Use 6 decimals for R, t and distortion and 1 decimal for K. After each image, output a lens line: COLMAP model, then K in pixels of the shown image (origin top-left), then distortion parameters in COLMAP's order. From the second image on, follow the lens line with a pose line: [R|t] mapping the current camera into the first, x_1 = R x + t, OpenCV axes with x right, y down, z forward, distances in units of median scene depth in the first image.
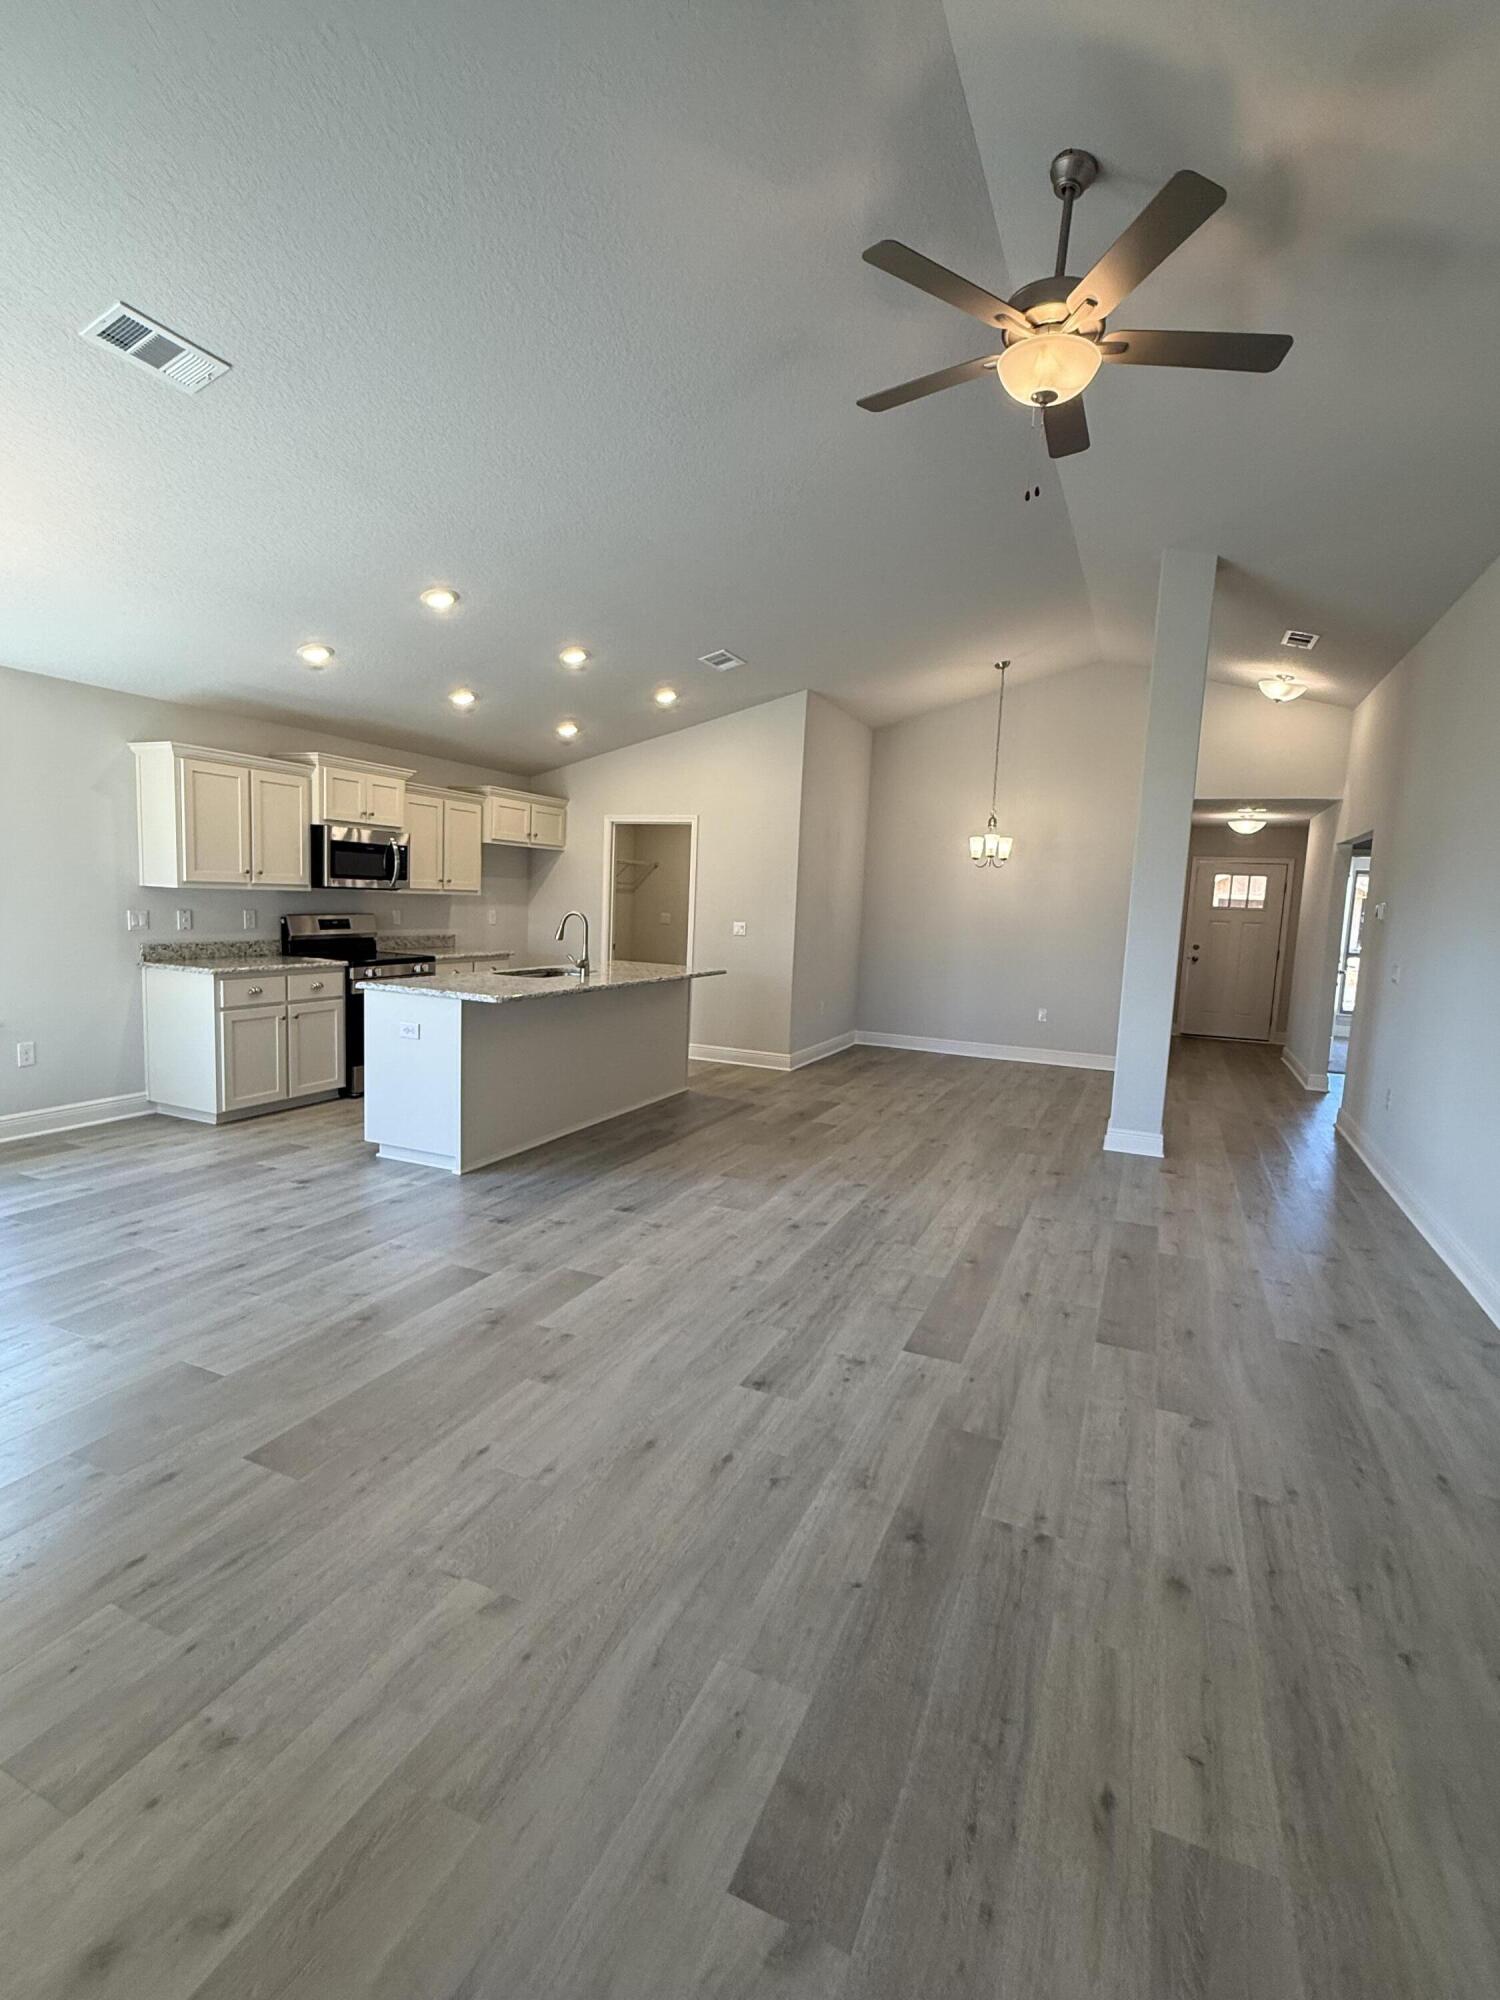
lens RADIAL K [[928.3, 0, 749.7], [0, 928.3, 1000.5], [0, 0, 1]] dist [0.001458, 0.000105]
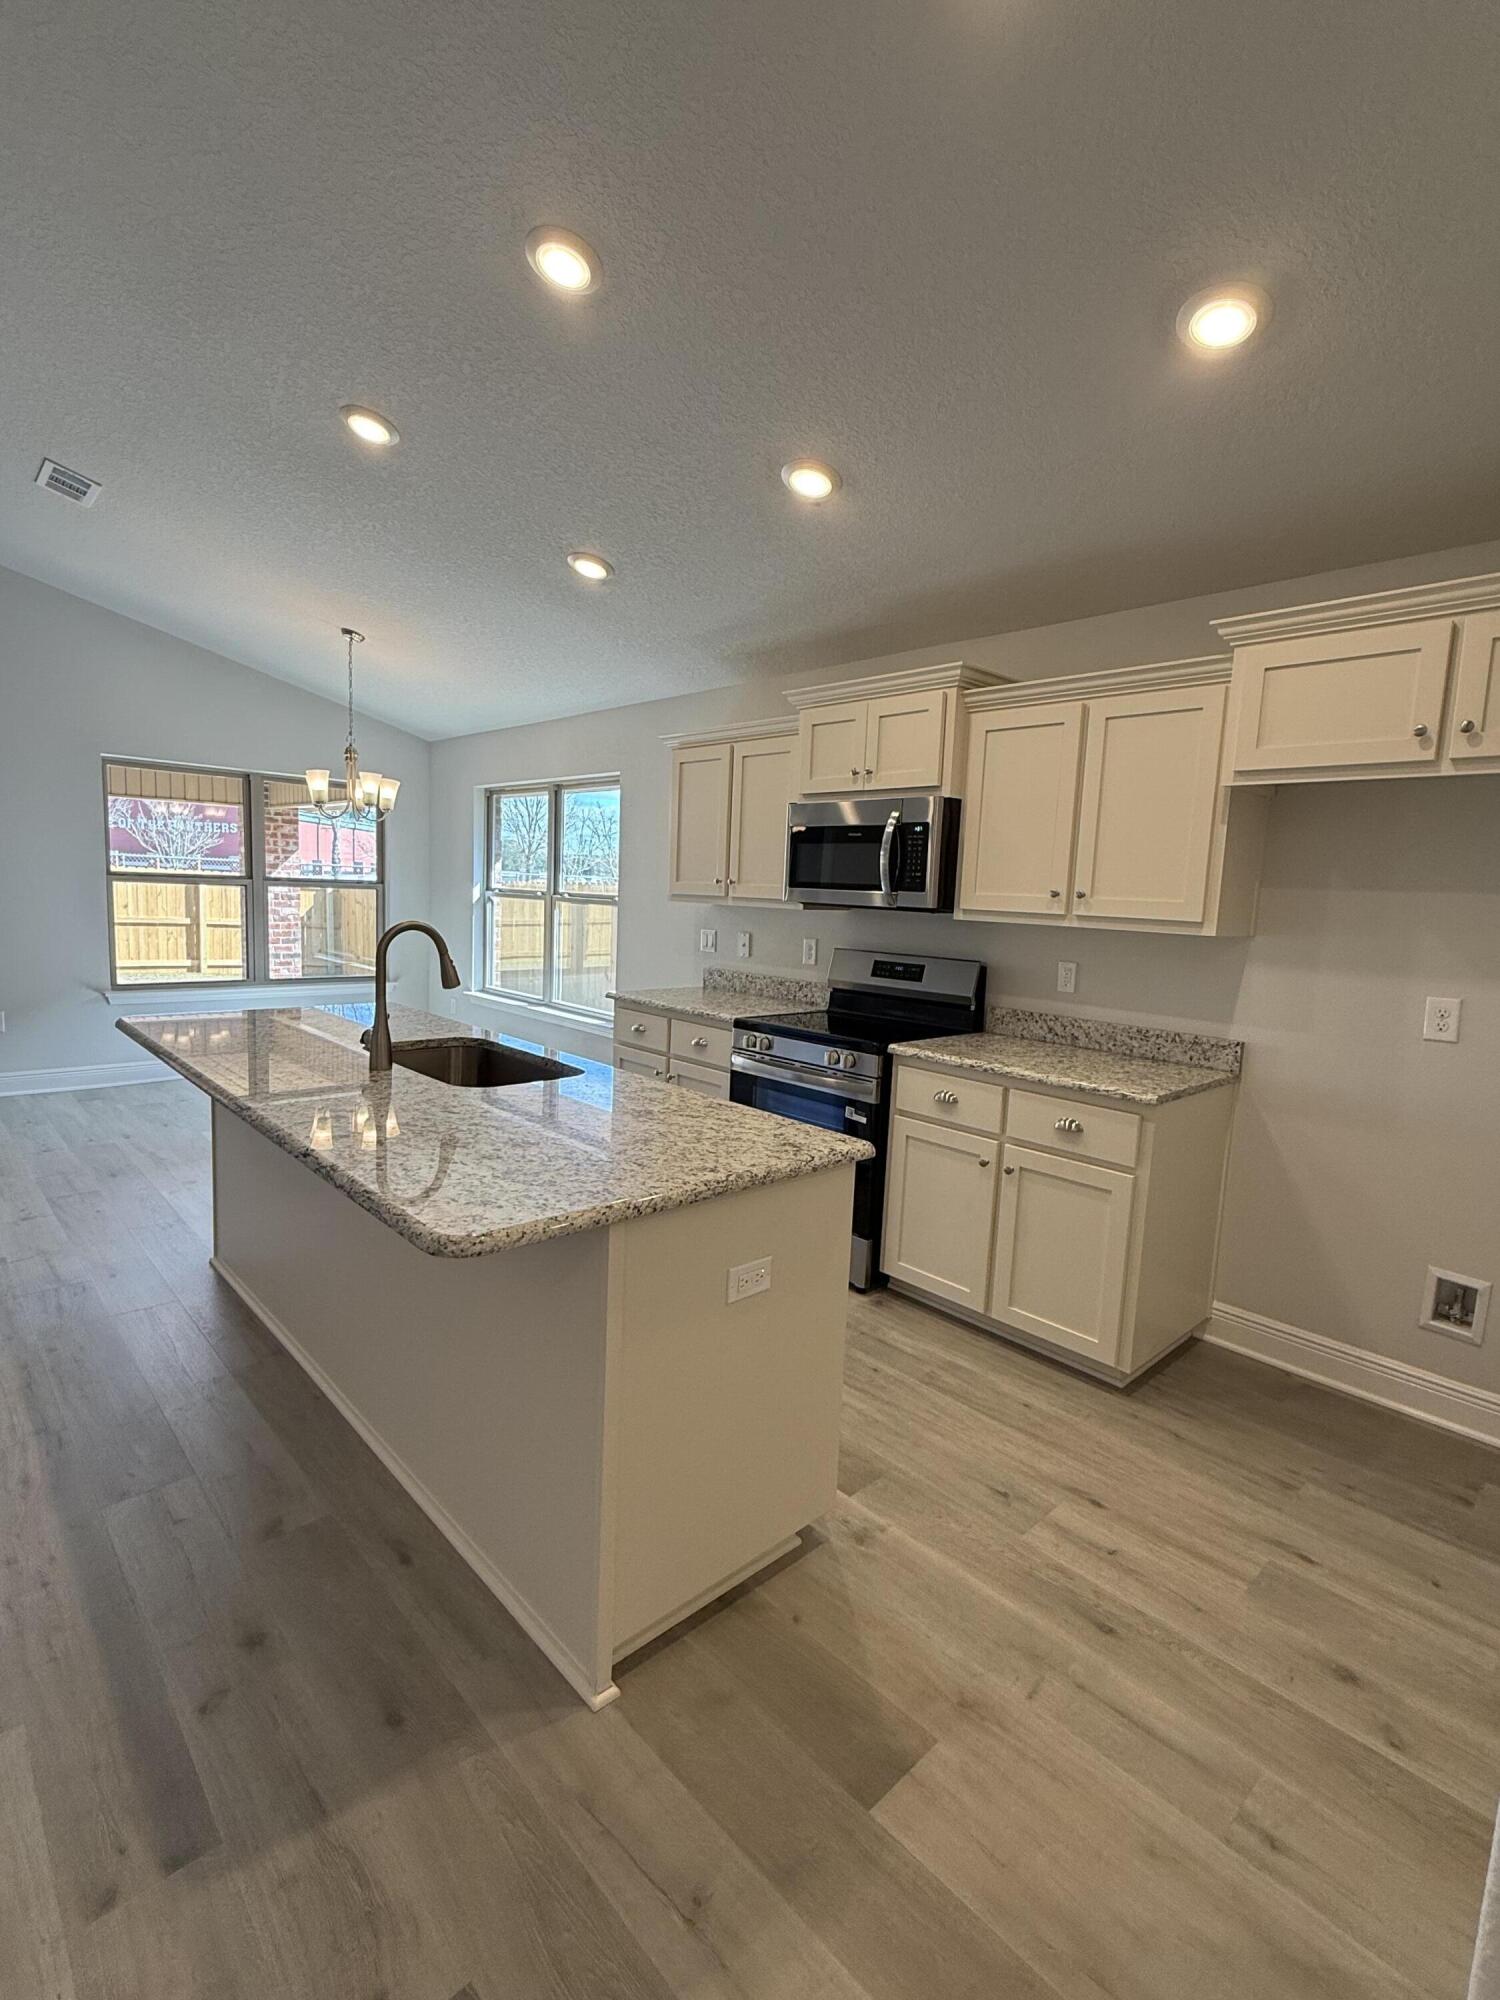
lens RADIAL K [[928.3, 0, 750.2], [0, 928.3, 1000.0], [0, 0, 1]] dist [0.001458, 0.000105]
pose [[-0.381567, 0.048920, -0.923046, 0.126220], [-0.165093, 0.978935, 0.120128, -0.113839], [0.909478, 0.198226, -0.365452, 1.082521]]
